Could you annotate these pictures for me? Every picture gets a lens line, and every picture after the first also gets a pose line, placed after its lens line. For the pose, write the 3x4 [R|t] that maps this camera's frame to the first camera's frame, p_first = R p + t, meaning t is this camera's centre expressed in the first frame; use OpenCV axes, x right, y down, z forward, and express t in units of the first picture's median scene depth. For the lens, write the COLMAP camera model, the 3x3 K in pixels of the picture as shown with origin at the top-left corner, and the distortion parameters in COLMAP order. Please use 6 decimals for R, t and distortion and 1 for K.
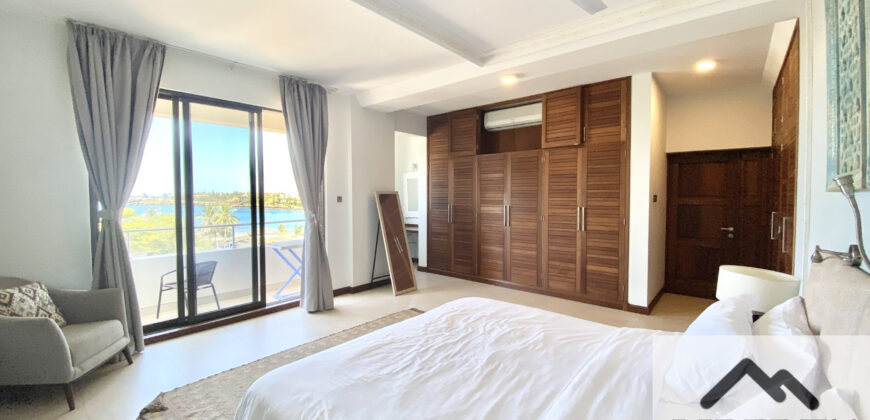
lens RADIAL K [[348.0, 0, 432.9], [0, 348.0, 202.3], [0, 0, 1]] dist [0.015457, -0.000104]
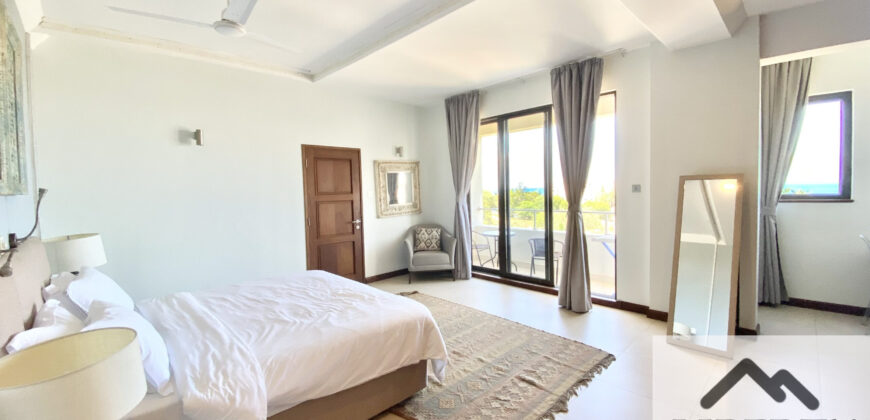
lens RADIAL K [[348.0, 0, 432.9], [0, 348.0, 202.3], [0, 0, 1]] dist [0.015457, -0.000104]
pose [[-0.089043, 0.044073, -0.995052, 0.804397], [0.003204, 0.999028, 0.043962, -0.020617], [0.996023, 0.000727, -0.089098, 0.927542]]
